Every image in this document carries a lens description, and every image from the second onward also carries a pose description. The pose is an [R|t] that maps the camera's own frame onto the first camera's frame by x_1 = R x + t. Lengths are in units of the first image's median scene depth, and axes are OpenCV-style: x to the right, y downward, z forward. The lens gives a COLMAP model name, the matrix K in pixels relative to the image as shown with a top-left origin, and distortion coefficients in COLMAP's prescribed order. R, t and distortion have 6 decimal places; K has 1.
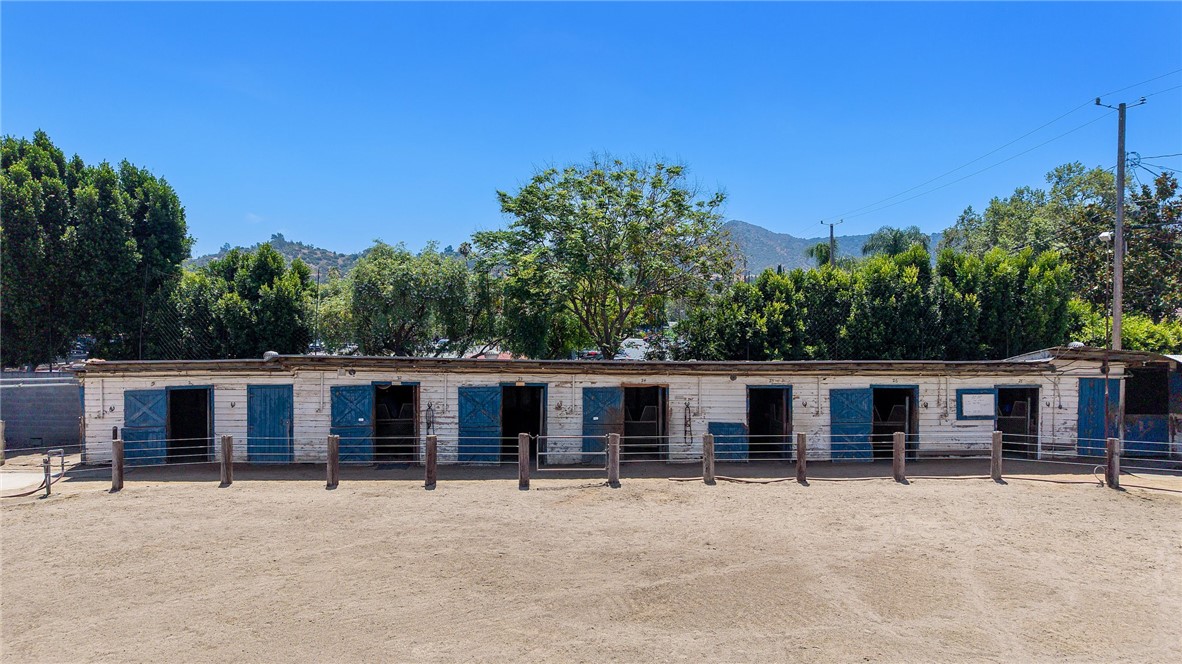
lens RADIAL K [[797.1, 0, 586.0], [0, 797.1, 326.8], [0, 0, 1]] dist [0.012001, -0.000735]
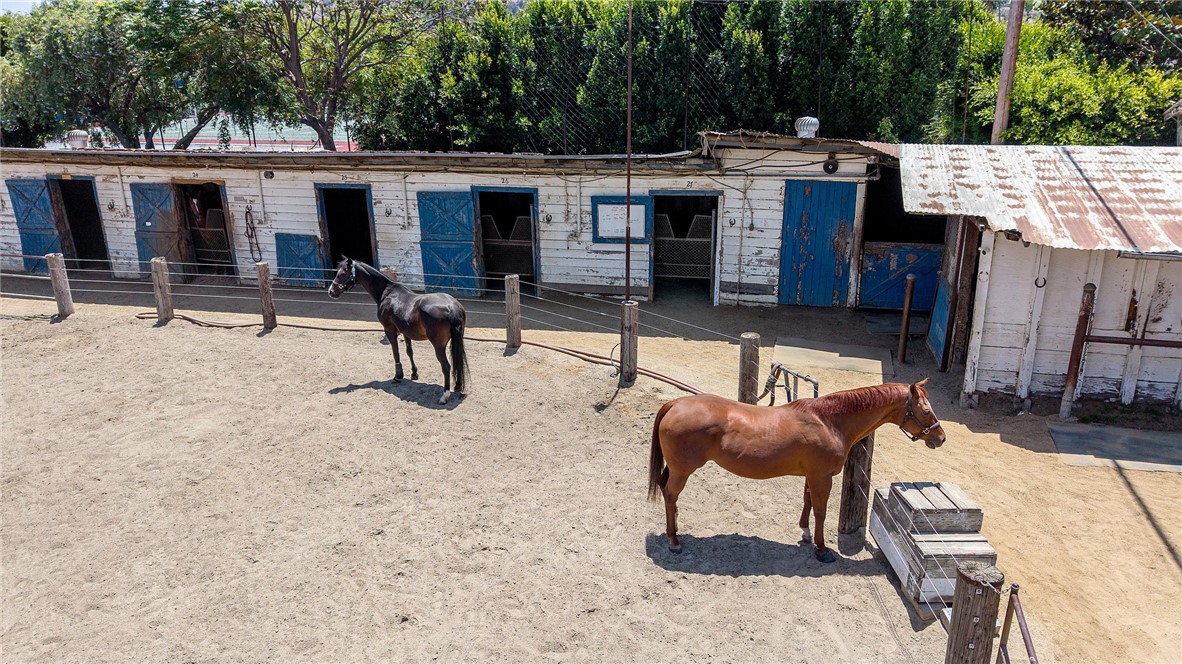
lens RADIAL K [[797.1, 0, 592.2], [0, 797.1, 340.5], [0, 0, 1]] dist [0.012001, -0.000735]
pose [[0.960096, 0.069621, -0.270866, 0.647334], [0.023129, 0.945435, 0.324989, -0.021492], [0.278712, -0.318285, 0.906098, 0.372664]]
